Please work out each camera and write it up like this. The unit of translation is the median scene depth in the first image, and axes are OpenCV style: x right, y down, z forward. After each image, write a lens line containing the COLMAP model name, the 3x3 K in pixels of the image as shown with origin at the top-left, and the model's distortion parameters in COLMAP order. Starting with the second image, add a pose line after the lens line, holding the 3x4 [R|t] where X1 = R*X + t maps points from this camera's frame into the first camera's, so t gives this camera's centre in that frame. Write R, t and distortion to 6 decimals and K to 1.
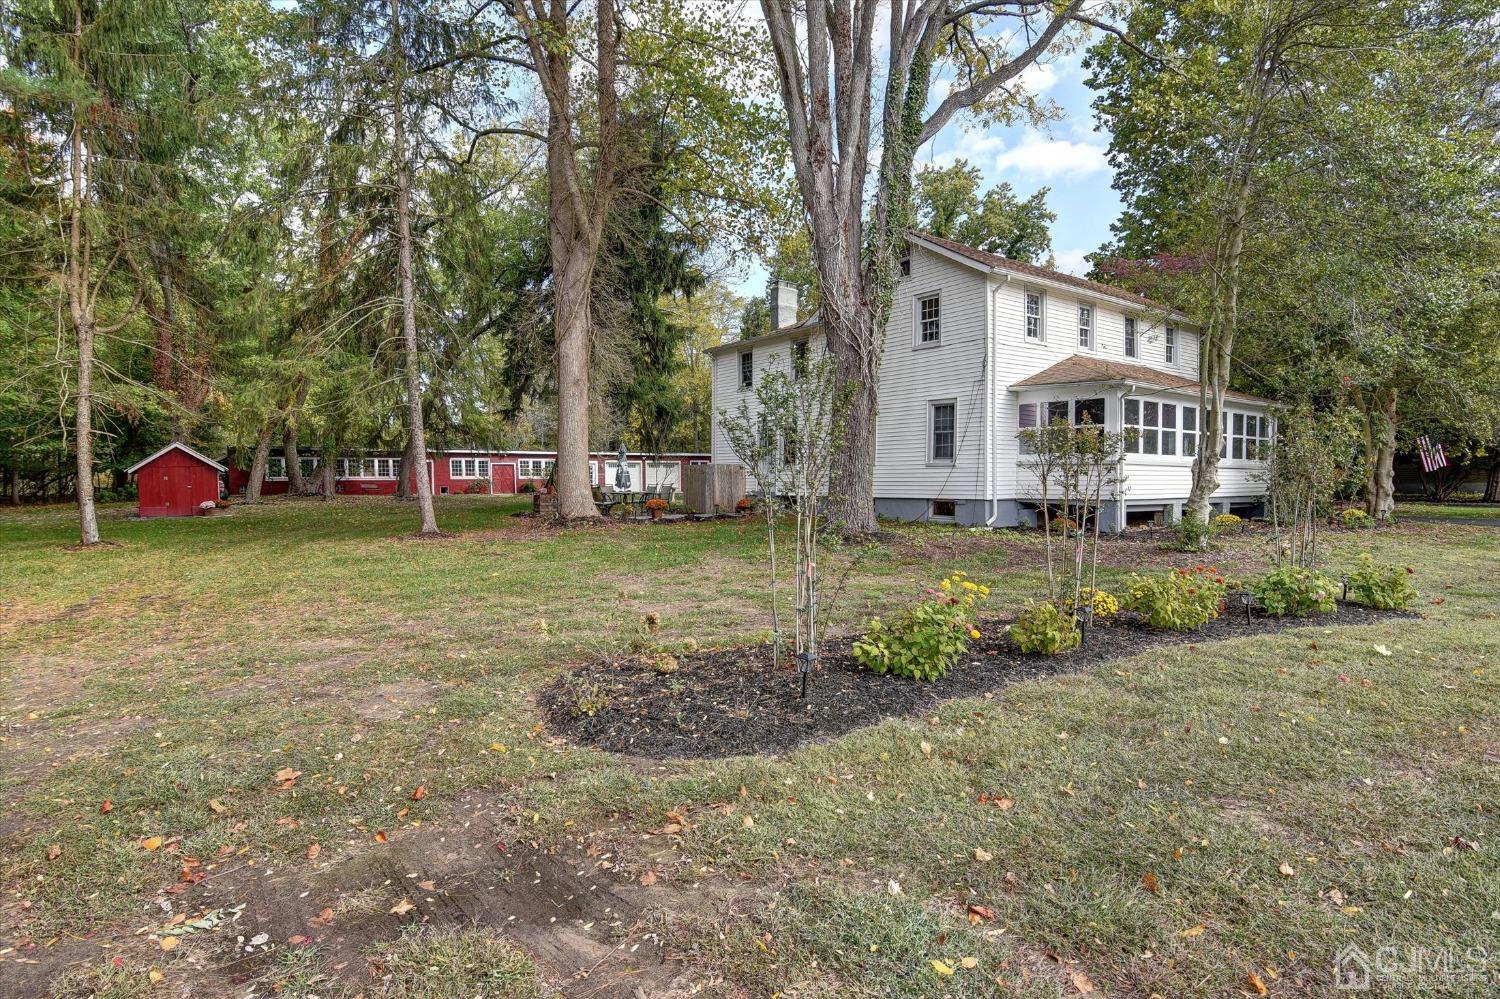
lens RADIAL K [[751.4, 0, 770.3], [0, 751.4, 508.3], [0, 0, 1]] dist [-0.002173, -0.000686]
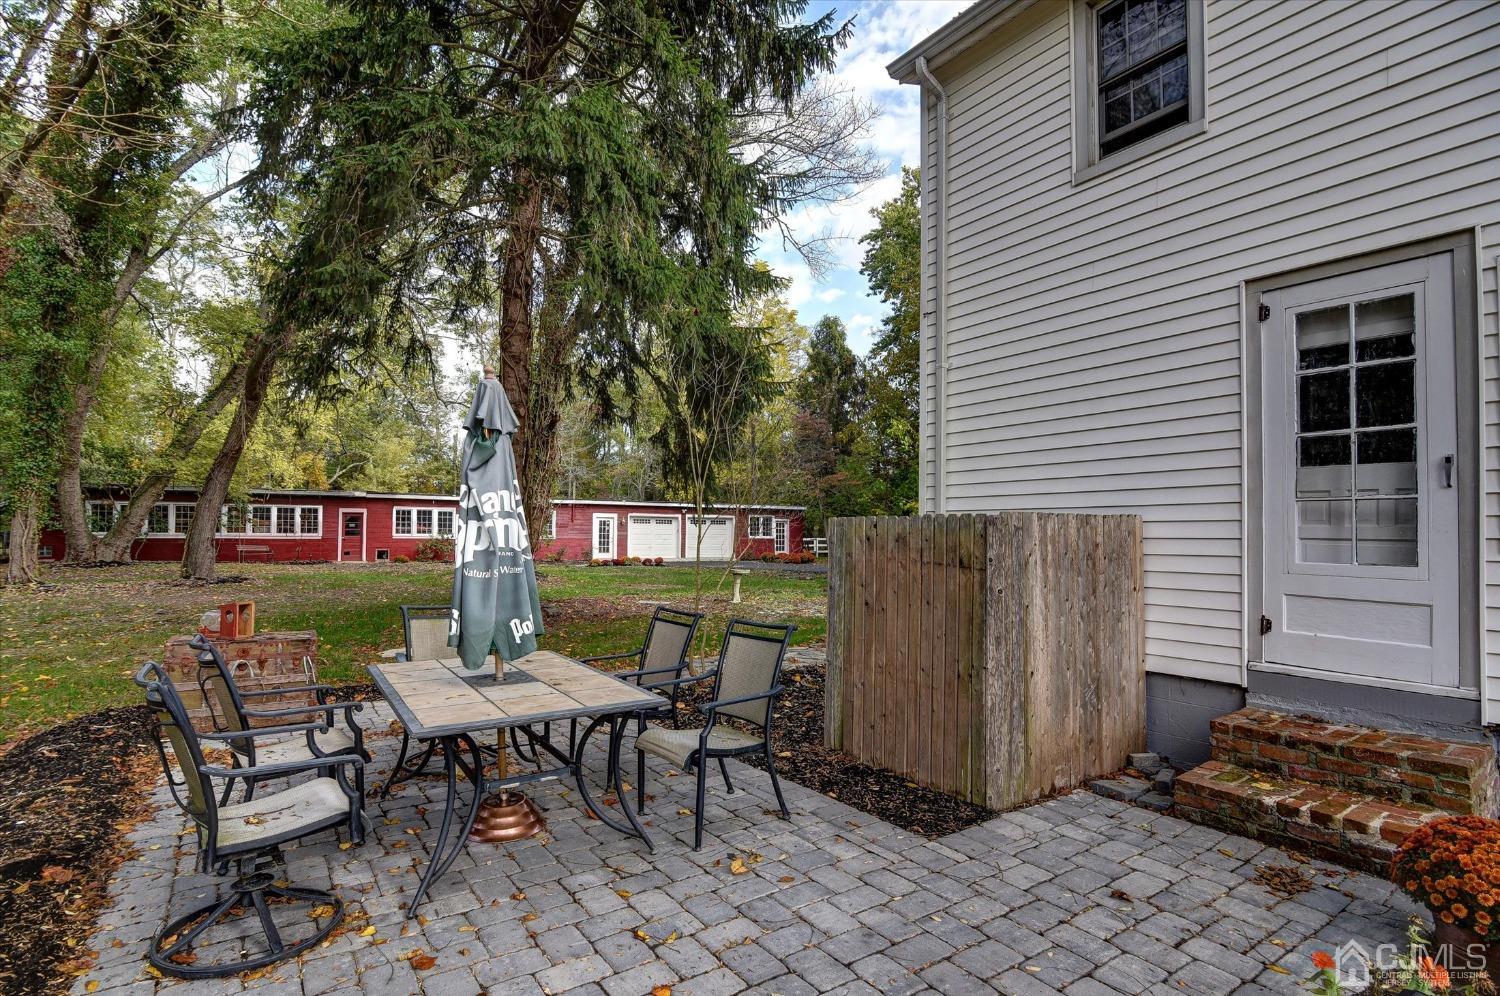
lens RADIAL K [[751.4, 0, 770.3], [0, 751.4, 506.8], [0, 0, 1]] dist [-0.002173, -0.000686]
pose [[0.998410, 0.010276, -0.055422, -0.054363], [-0.014551, 0.996902, -0.077302, -0.020024], [0.054456, 0.077986, 0.995466, 0.353387]]
